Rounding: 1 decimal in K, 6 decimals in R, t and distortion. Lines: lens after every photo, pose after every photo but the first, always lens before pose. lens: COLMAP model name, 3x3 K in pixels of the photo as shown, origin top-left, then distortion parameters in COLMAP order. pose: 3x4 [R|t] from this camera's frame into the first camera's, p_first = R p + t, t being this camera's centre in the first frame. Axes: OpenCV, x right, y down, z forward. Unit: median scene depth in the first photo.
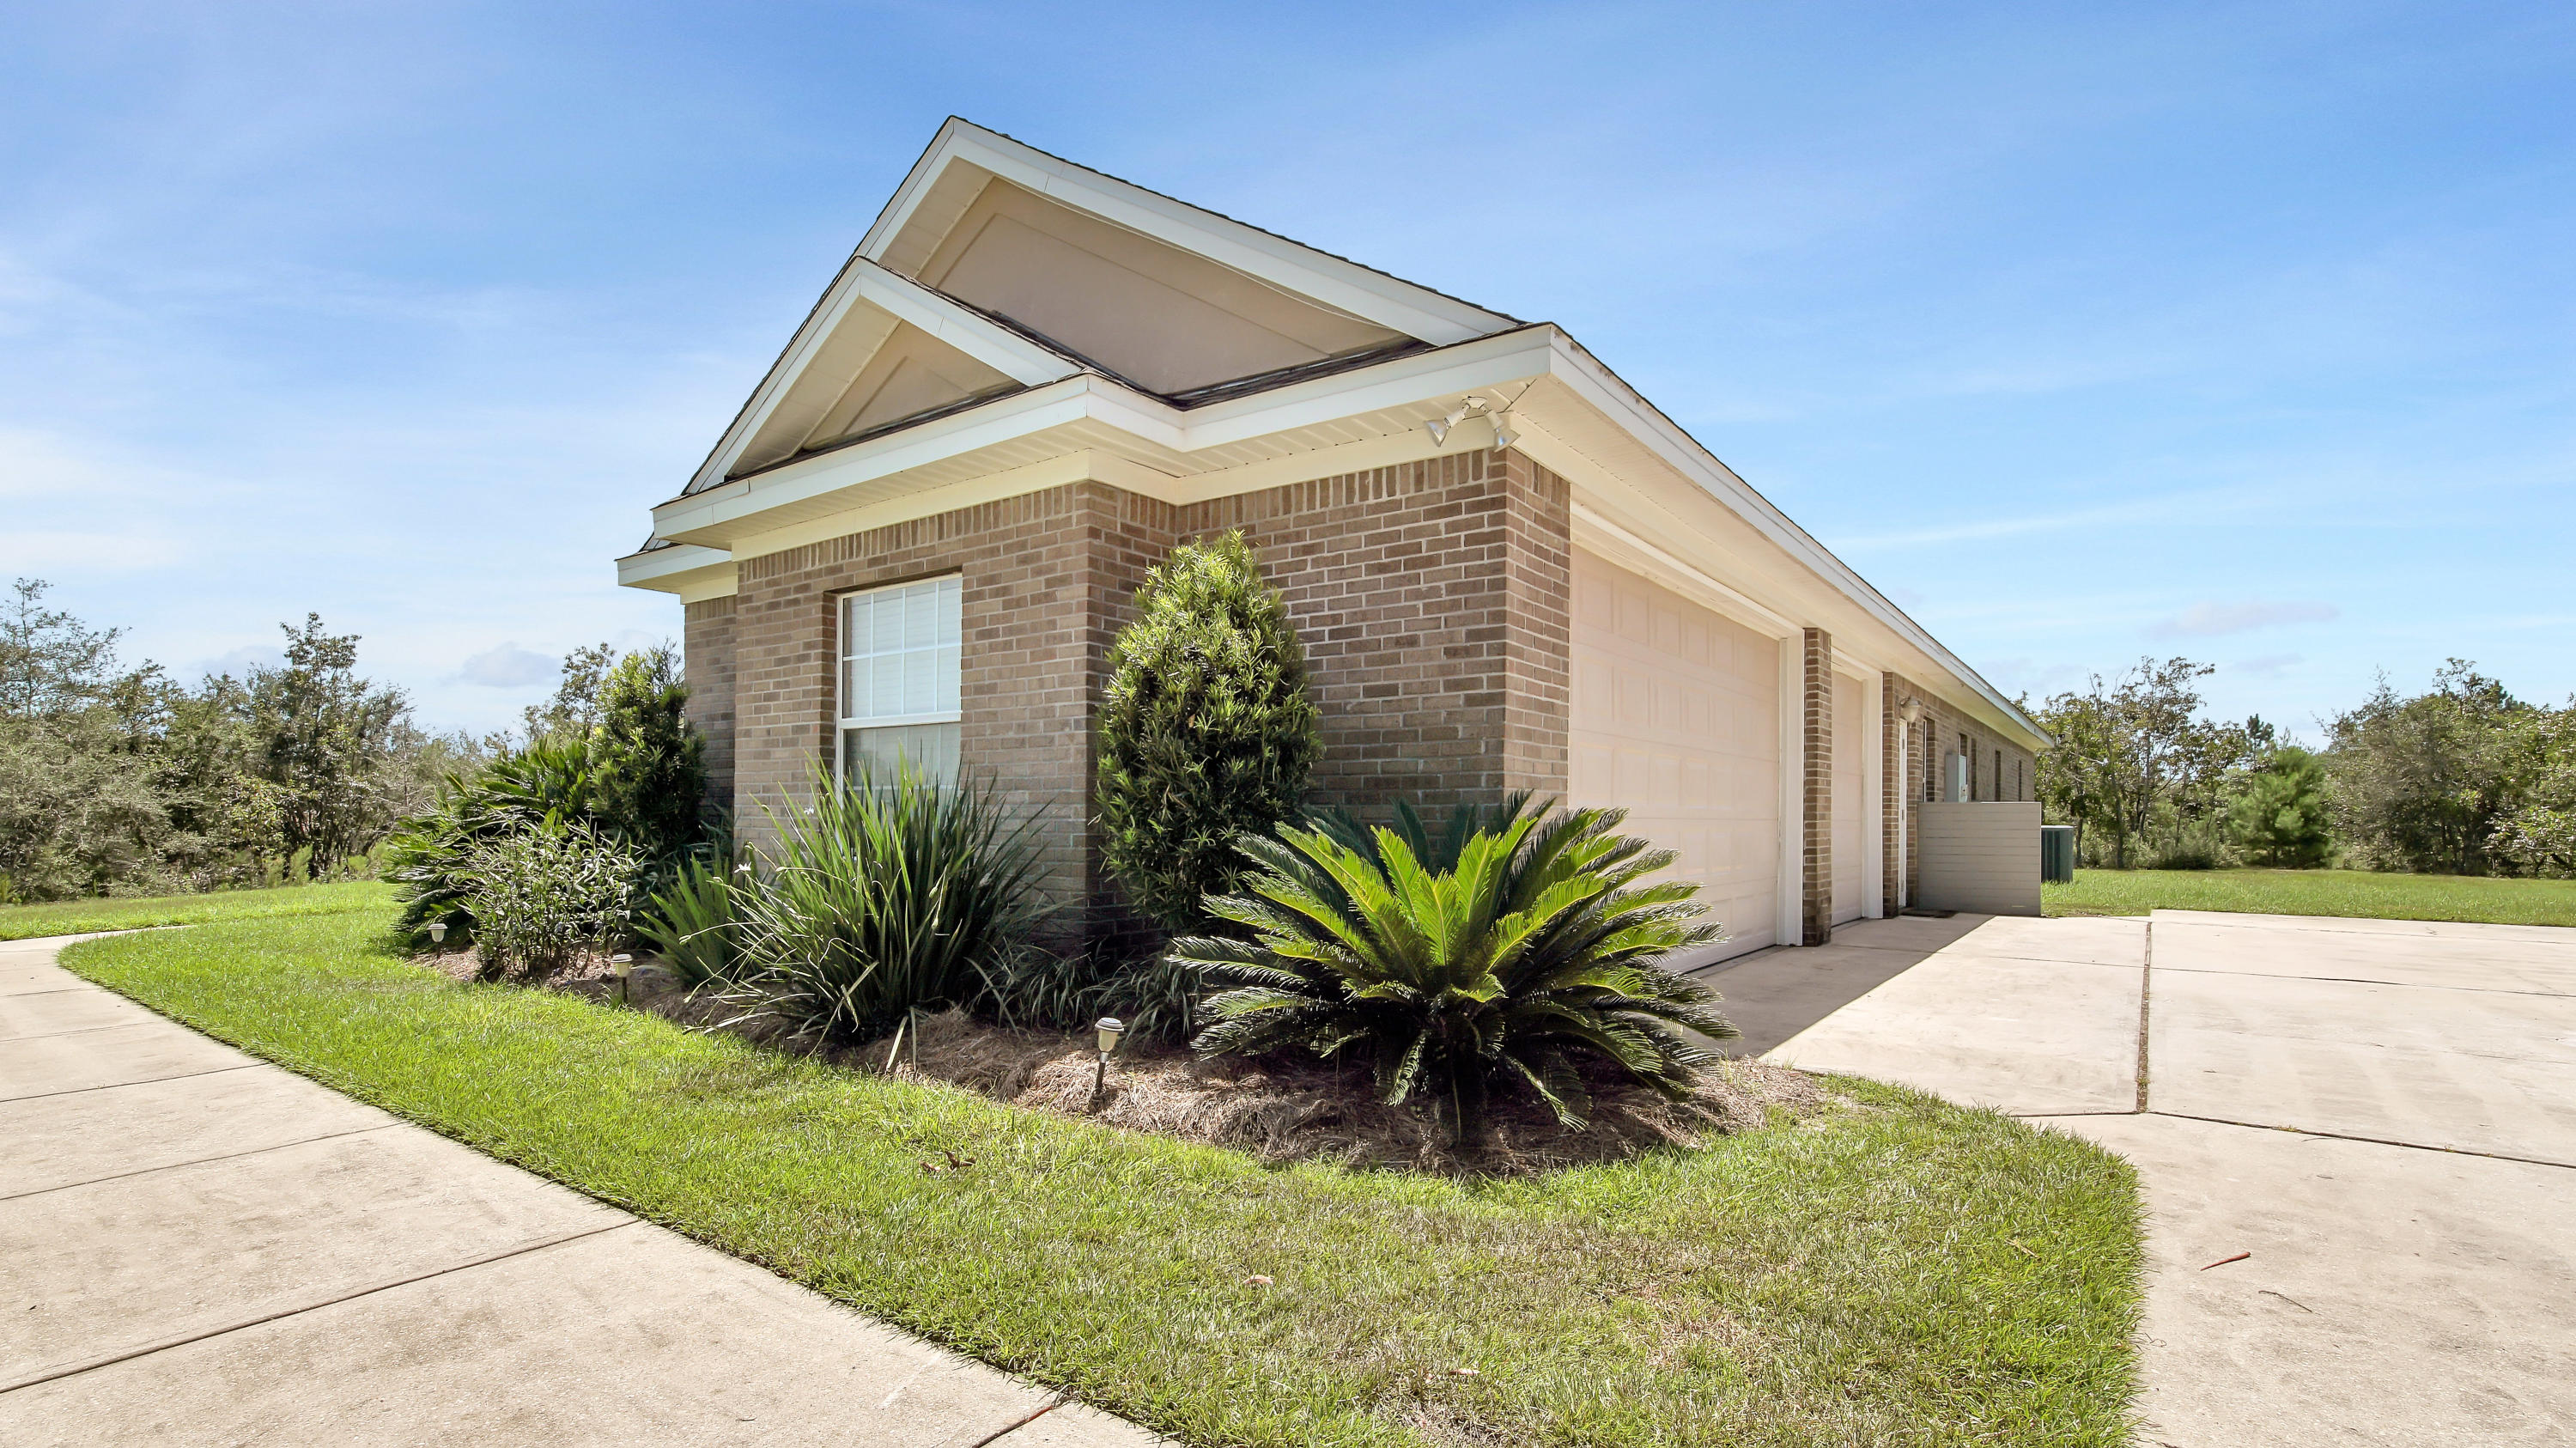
lens RADIAL K [[1198.9, 0, 1283.8], [0, 1198.9, 814.2], [0, 0, 1]] dist [-0.021961, -0.000288]
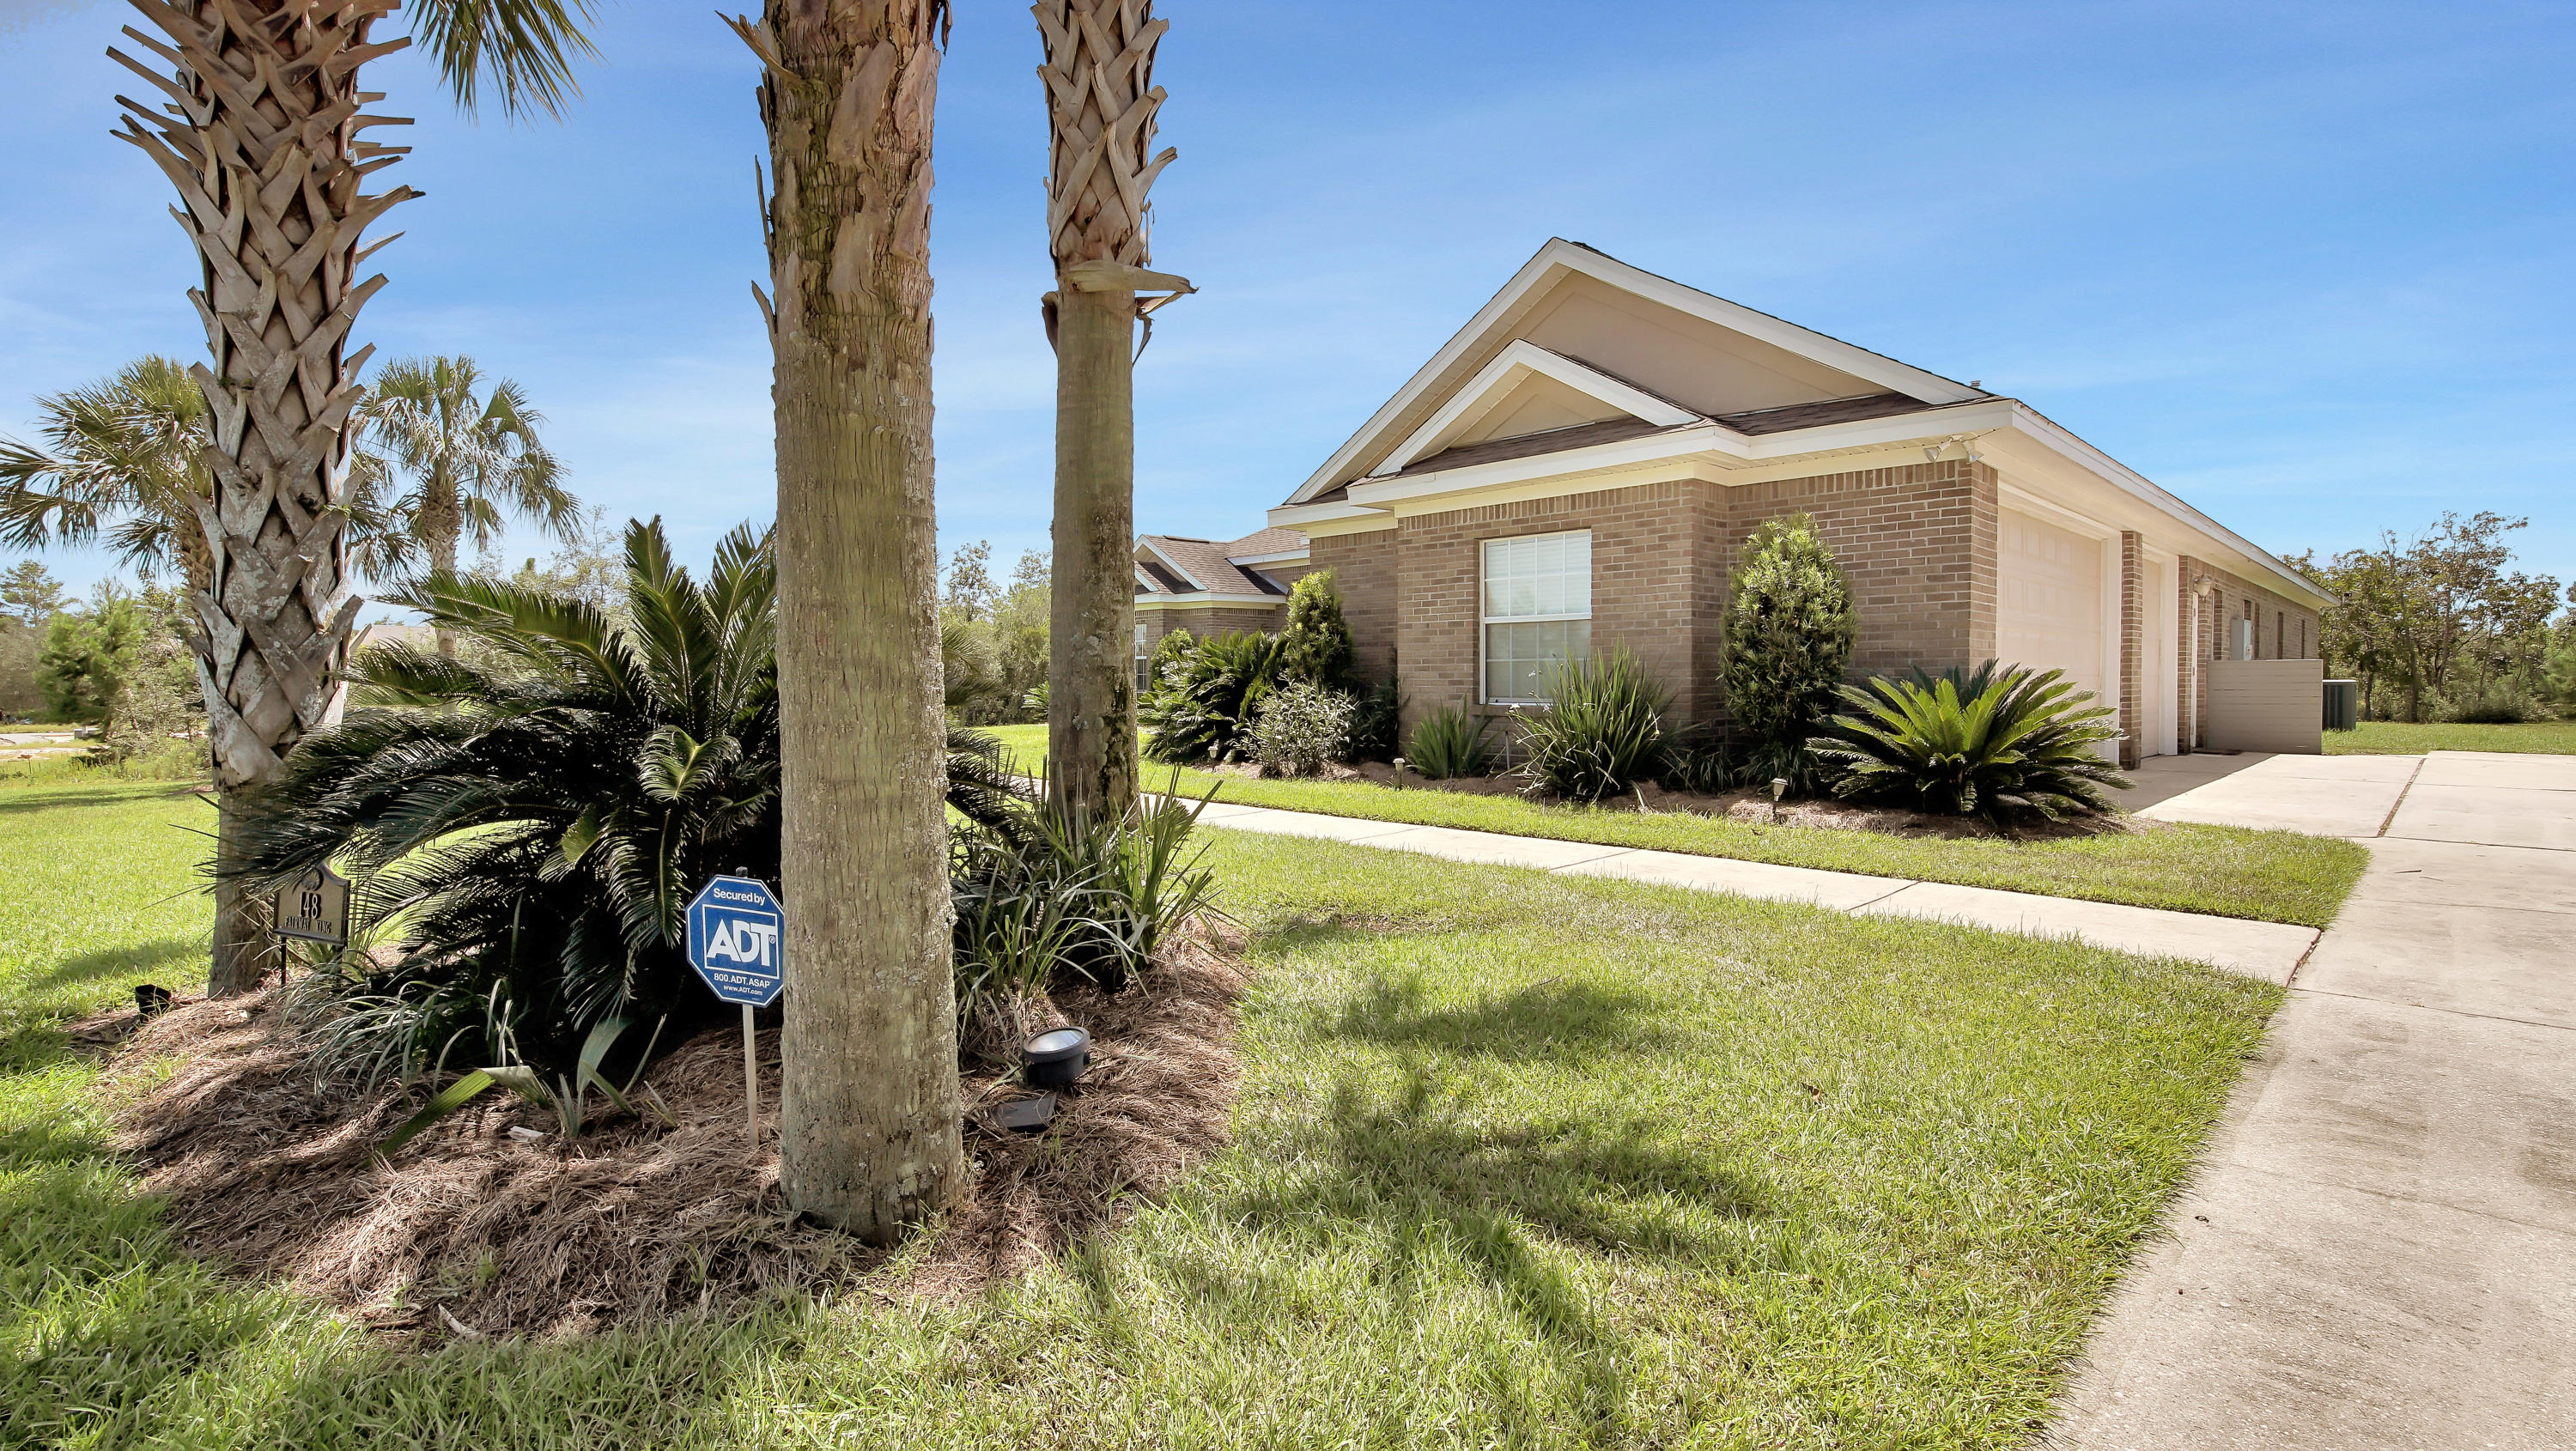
lens RADIAL K [[1167.2, 0, 1293.6], [0, 1167.2, 707.8], [0, 0, 1]] dist [-0.002473, 0.000036]
pose [[0.987476, -0.004458, -0.157708, -0.421747], [0.008514, 0.999650, 0.025049, 0.000736], [0.157541, -0.026078, 0.987168, -0.673362]]
